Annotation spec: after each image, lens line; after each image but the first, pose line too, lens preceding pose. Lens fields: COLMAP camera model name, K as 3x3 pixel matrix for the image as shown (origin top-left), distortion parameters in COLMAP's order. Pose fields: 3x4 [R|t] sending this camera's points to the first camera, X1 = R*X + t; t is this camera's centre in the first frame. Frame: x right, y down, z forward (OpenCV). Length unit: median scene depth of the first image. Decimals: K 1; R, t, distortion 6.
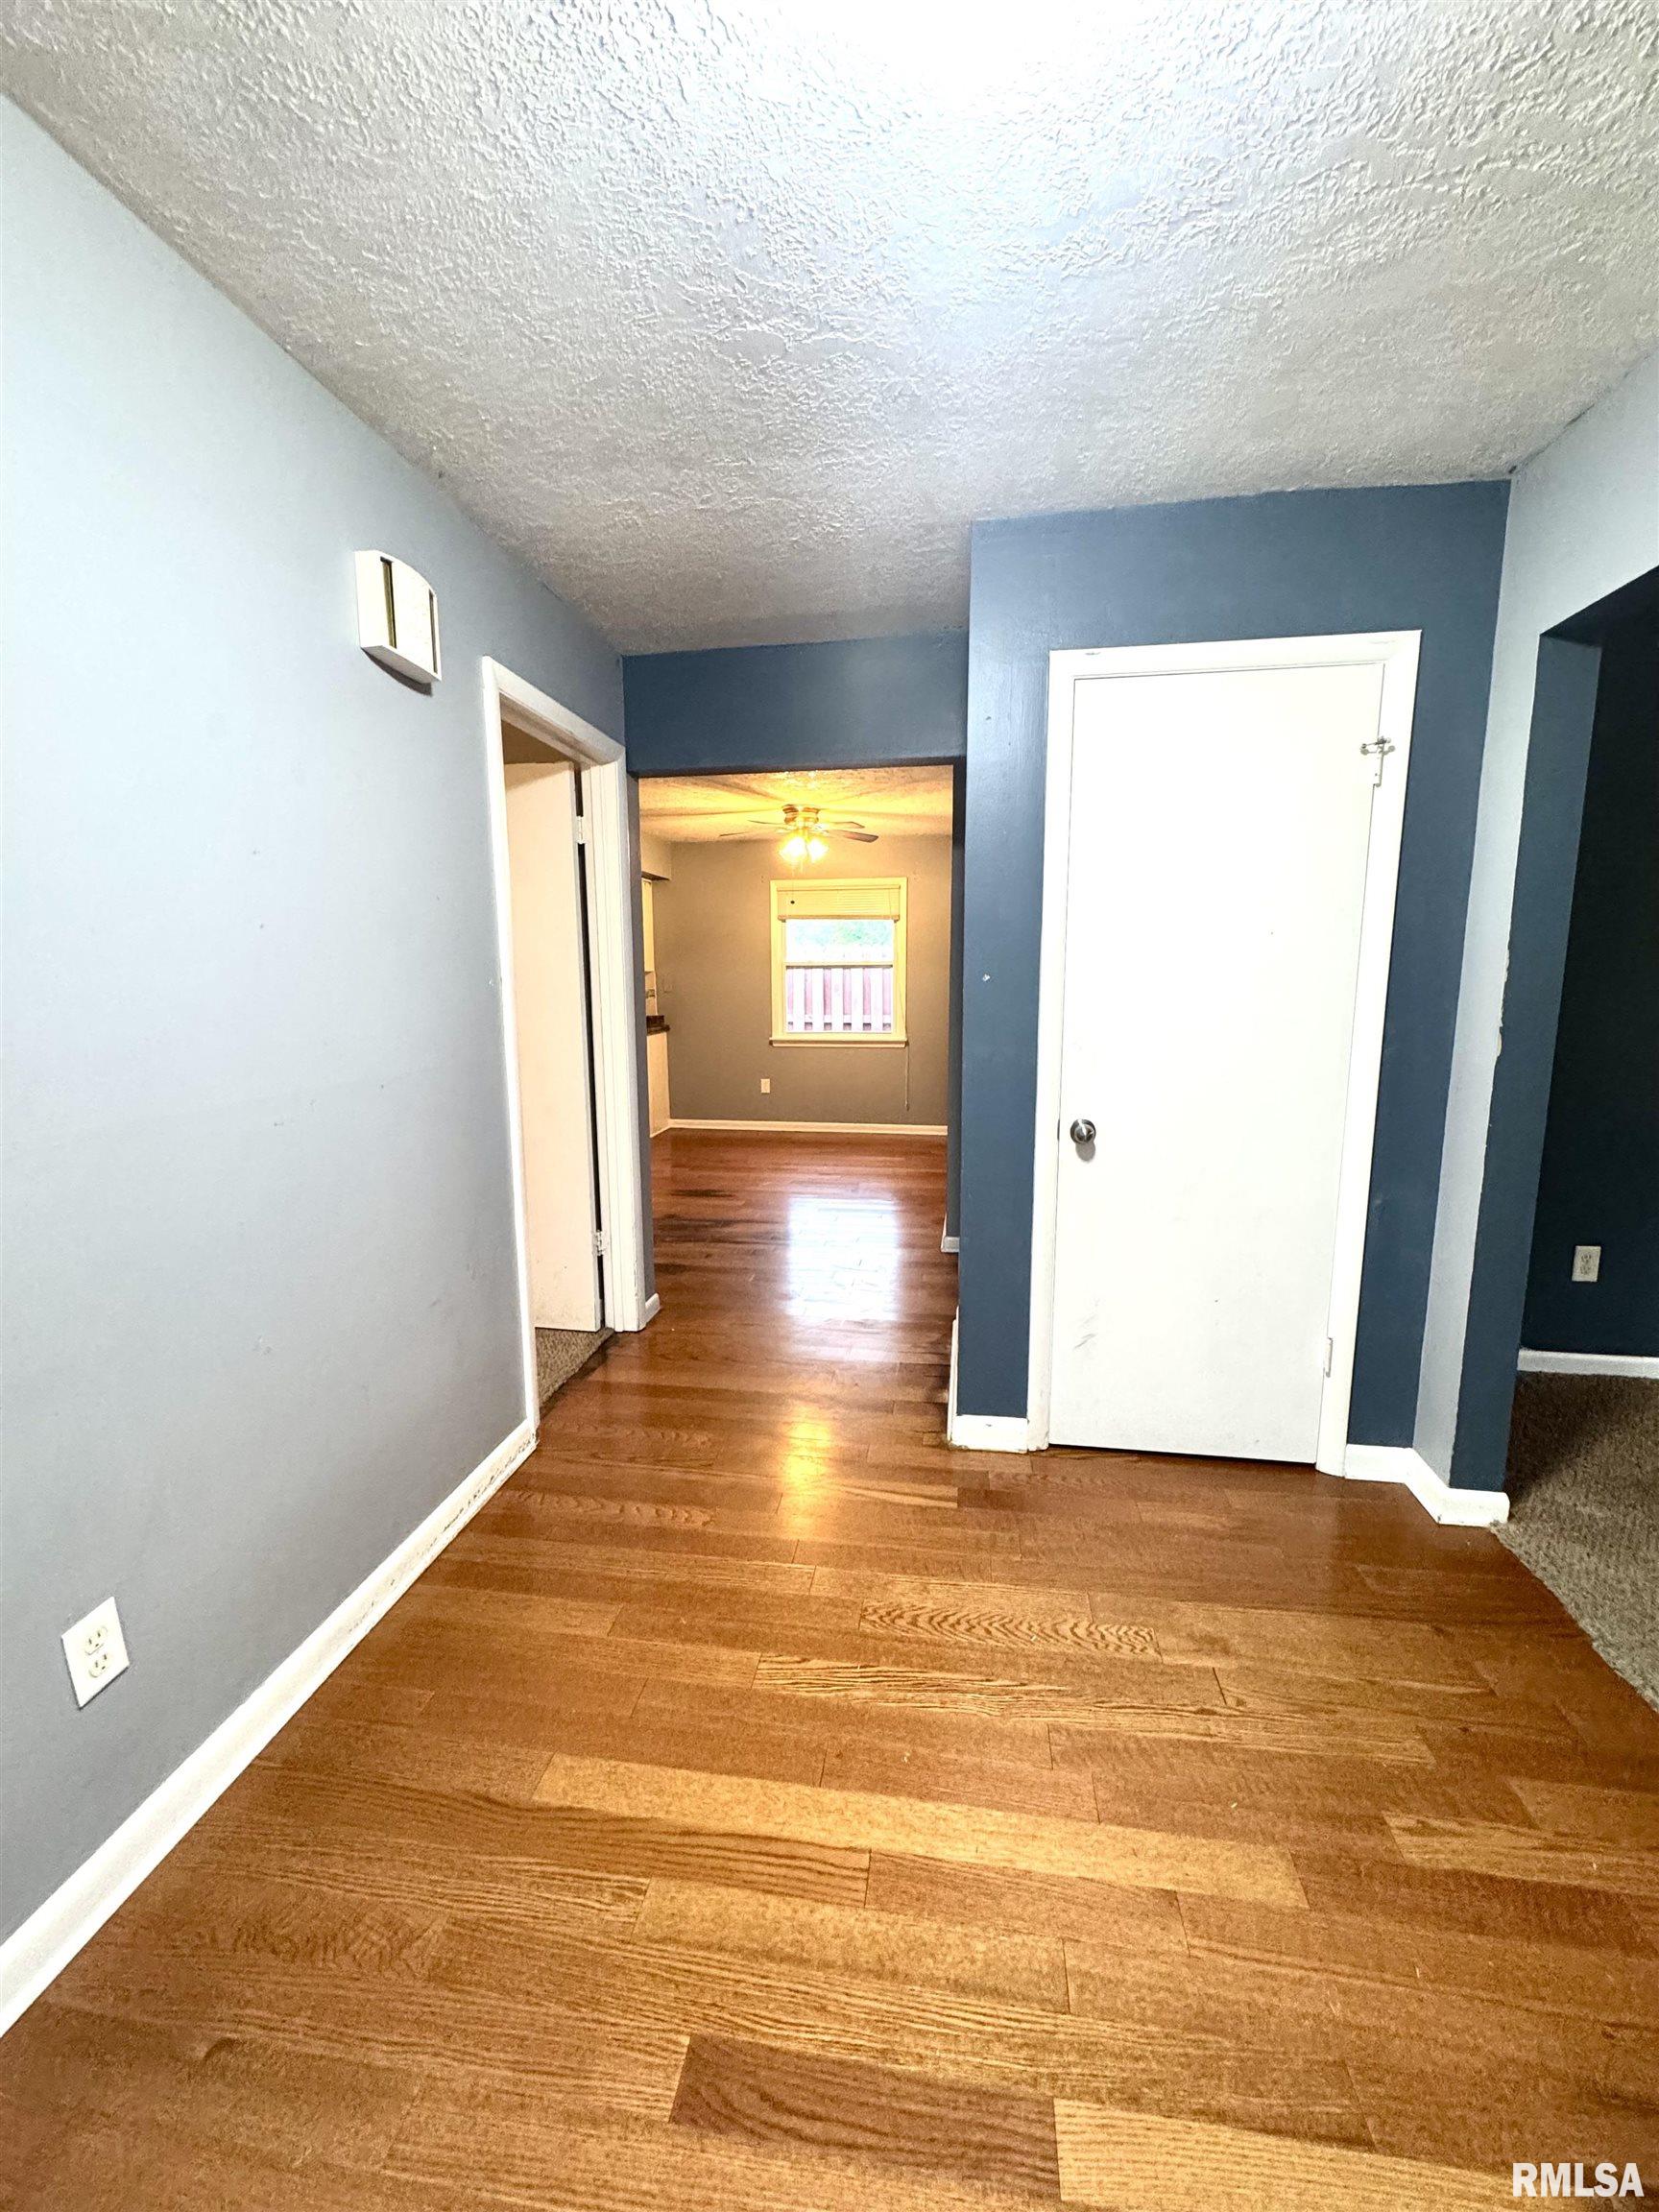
lens RADIAL K [[880.5, 0, 829.5], [0, 880.5, 1106.0], [0, 0, 1]] dist [0.000059, -0.000149]
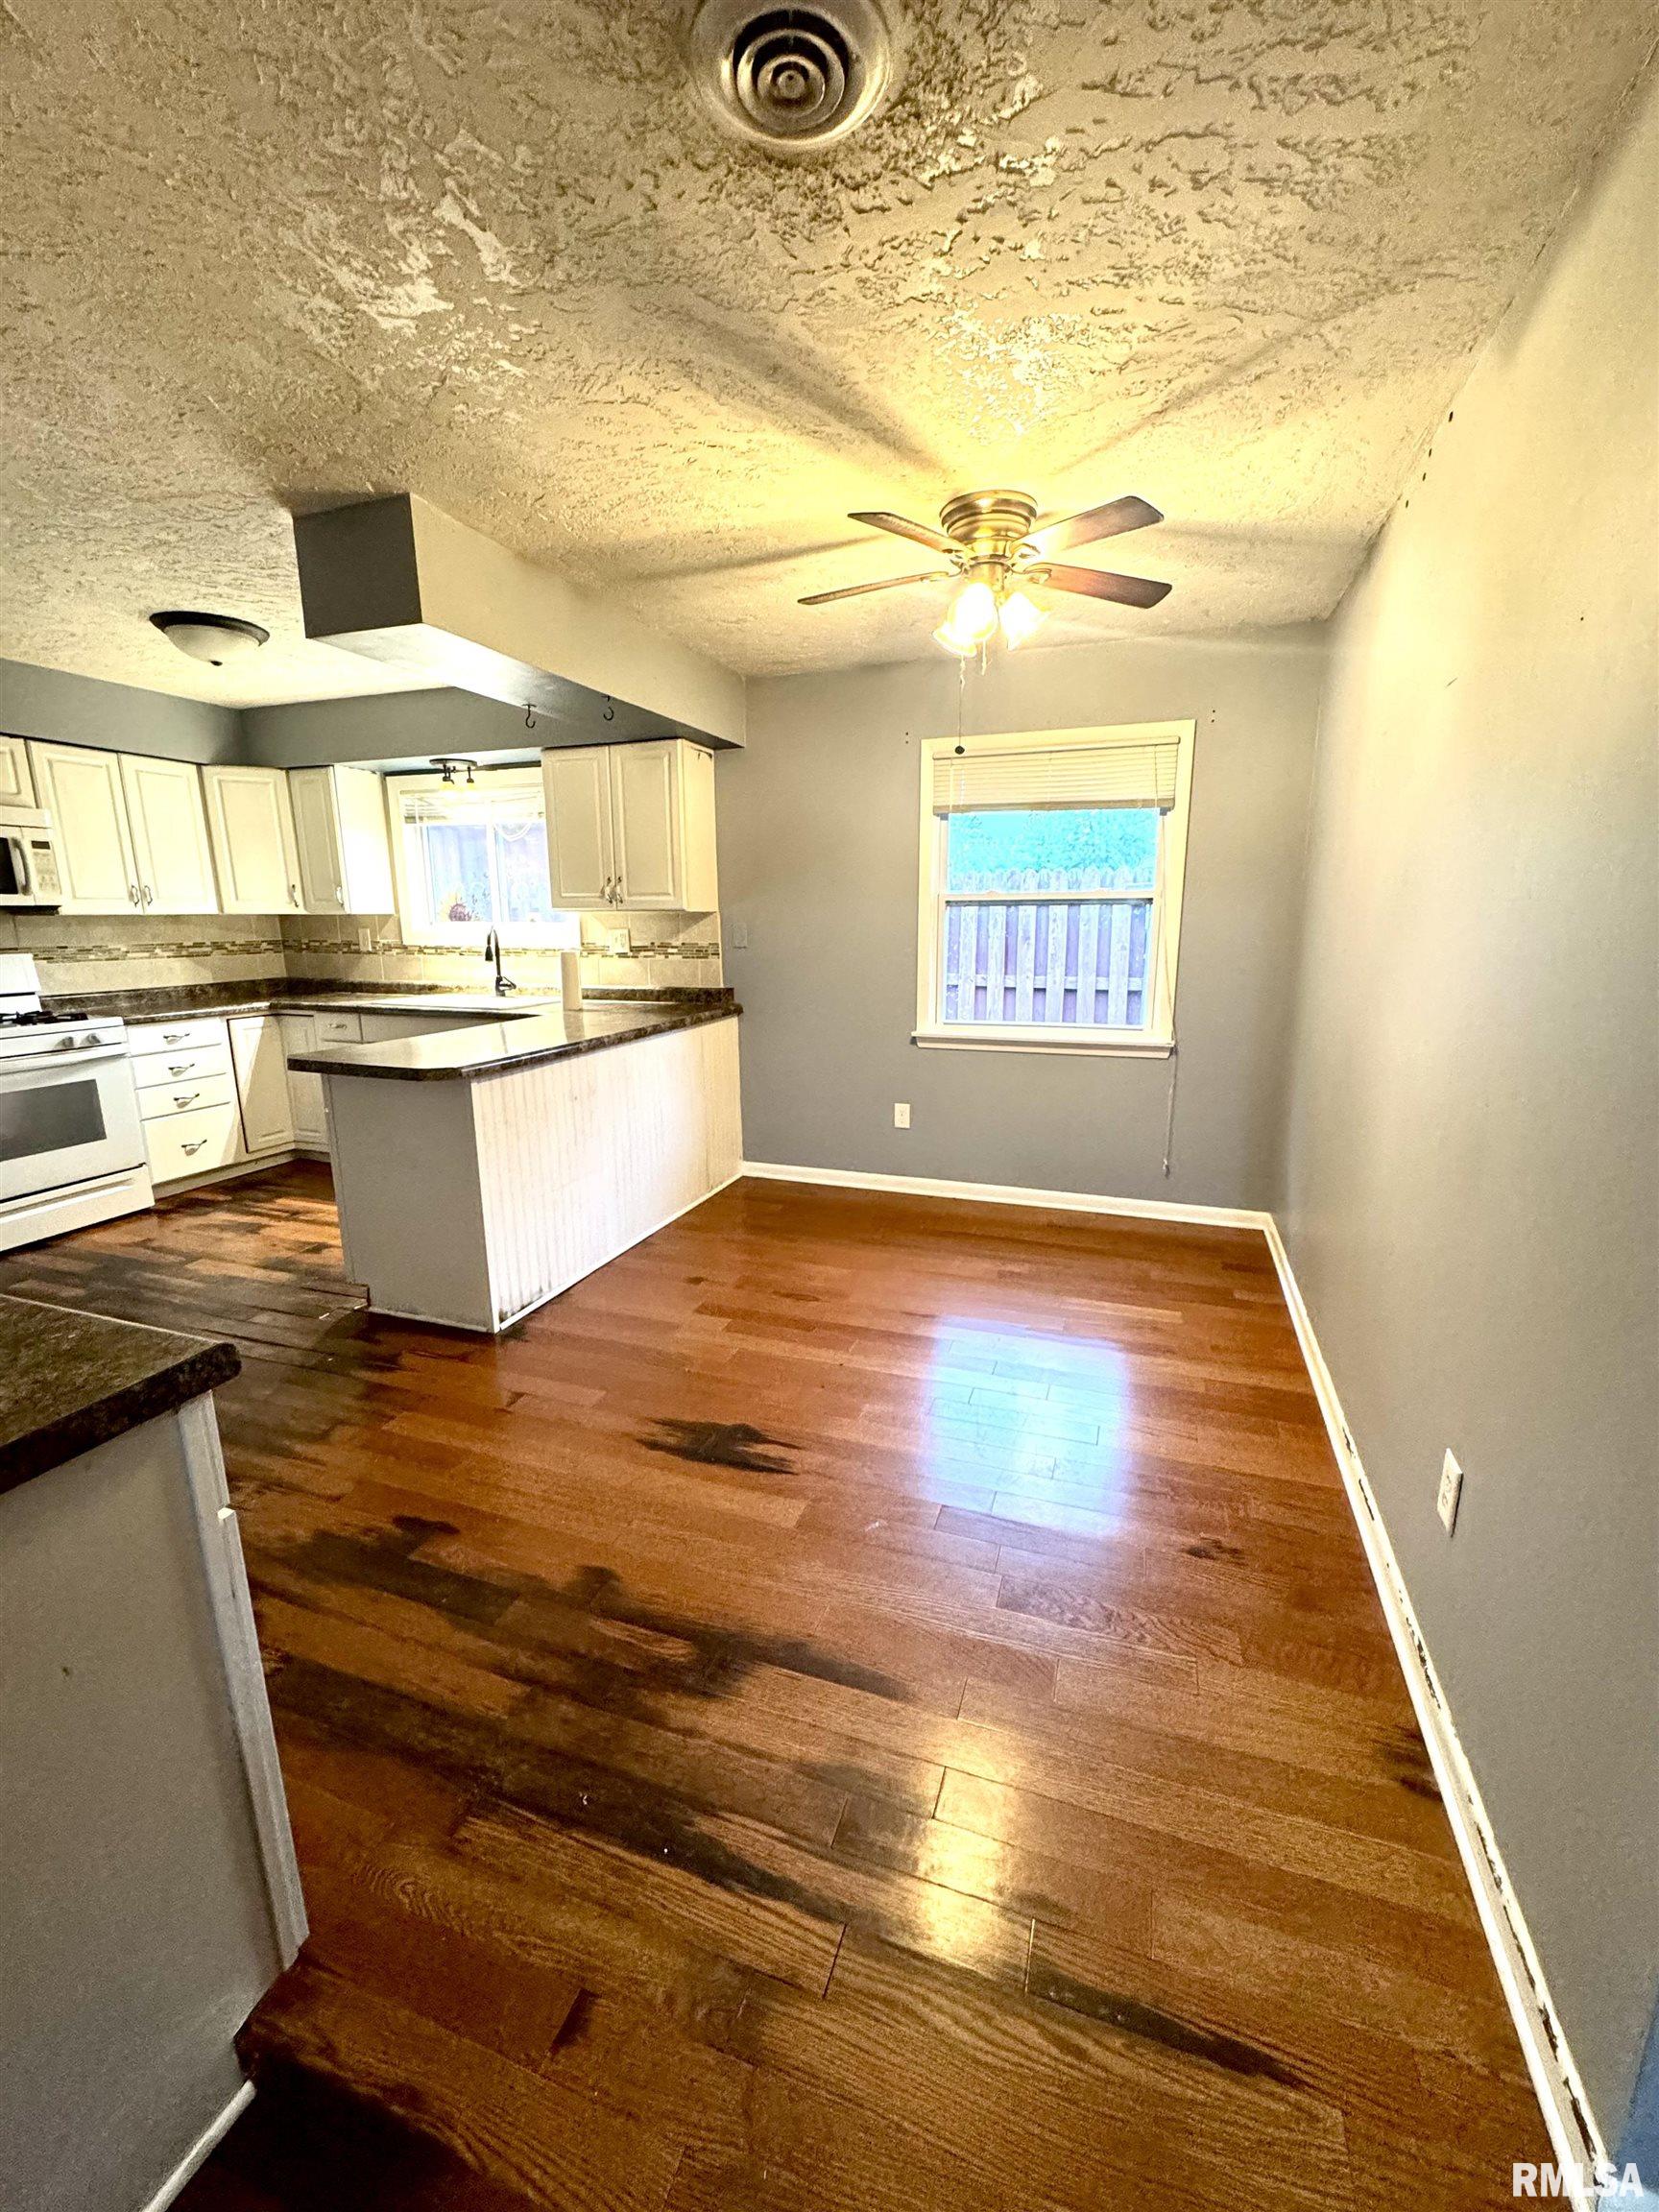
lens RADIAL K [[880.5, 0, 829.5], [0, 880.5, 1106.0], [0, 0, 1]] dist [0.000059, -0.000149]
pose [[0.981846, 0.038699, -0.185692, -0.014020], [-0.025490, 0.997006, 0.072998, -0.071233], [0.187961, -0.066940, 0.979893, 0.447171]]
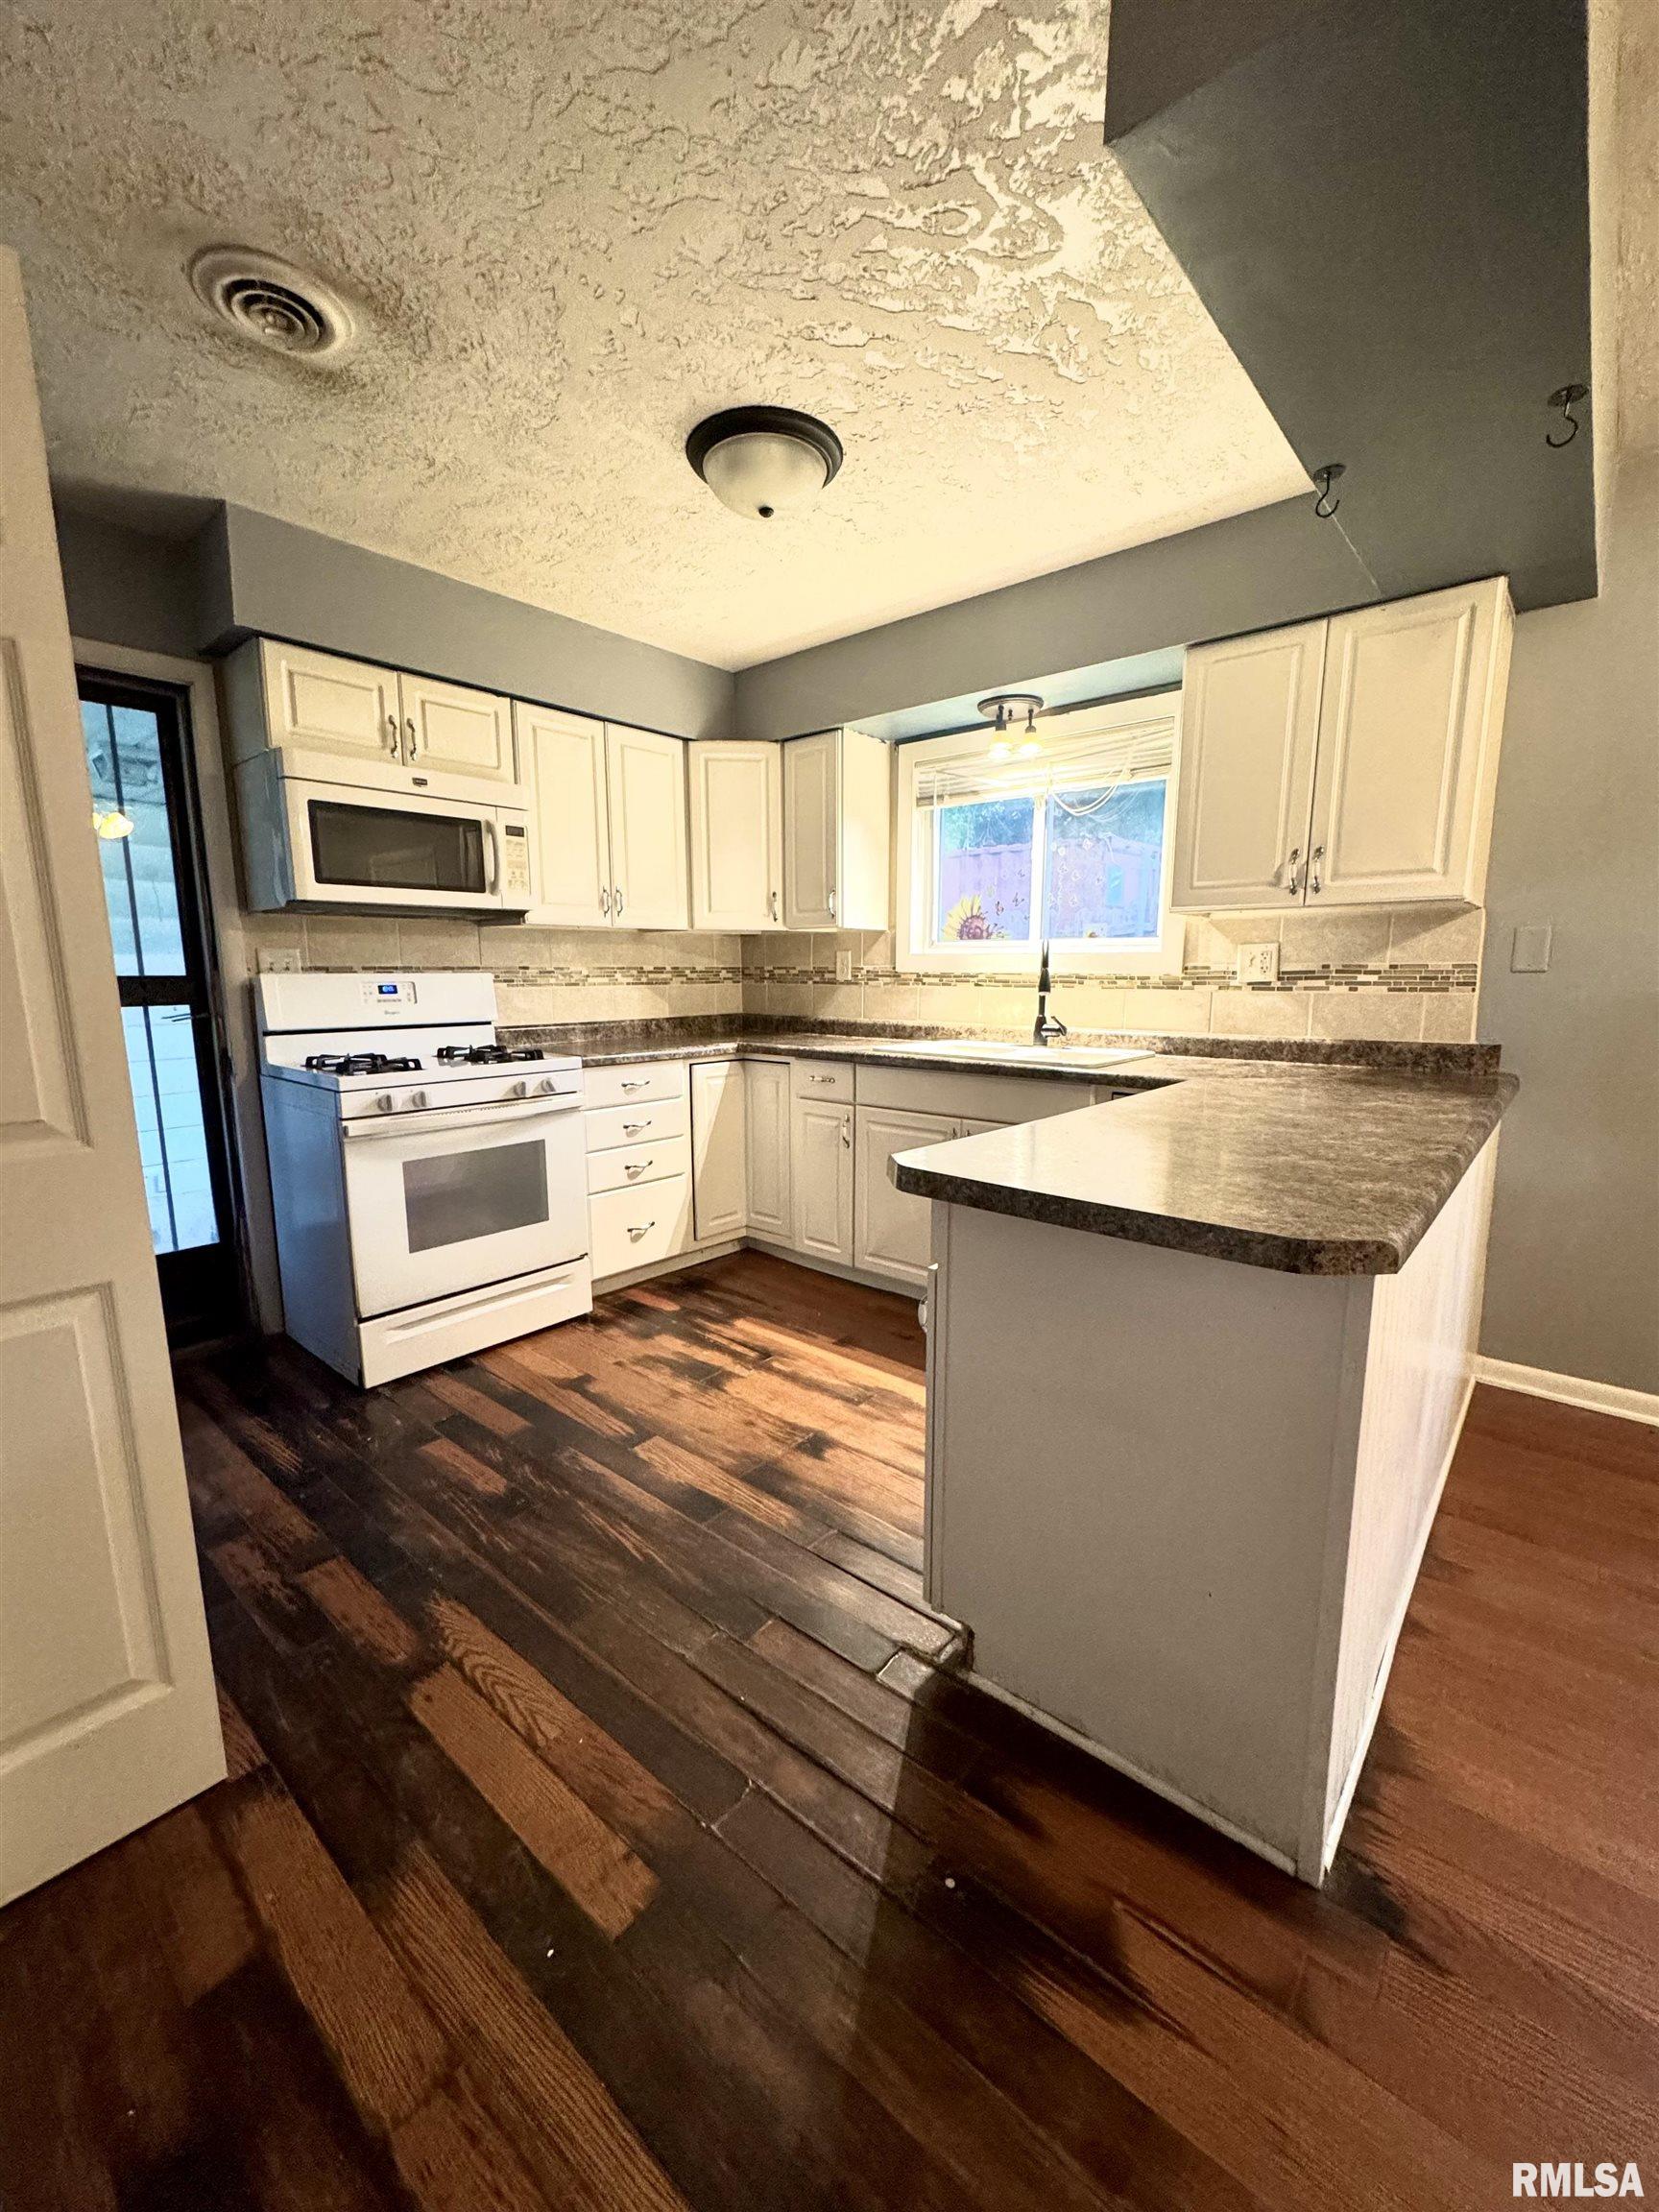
lens RADIAL K [[880.5, 0, 829.5], [0, 880.5, 1106.0], [0, 0, 1]] dist [0.000059, -0.000149]
pose [[0.846026, 0.082739, -0.526683, -0.237340], [-0.076740, 0.996496, 0.033274, -0.075015], [0.527590, 0.012267, 0.849410, 0.620688]]
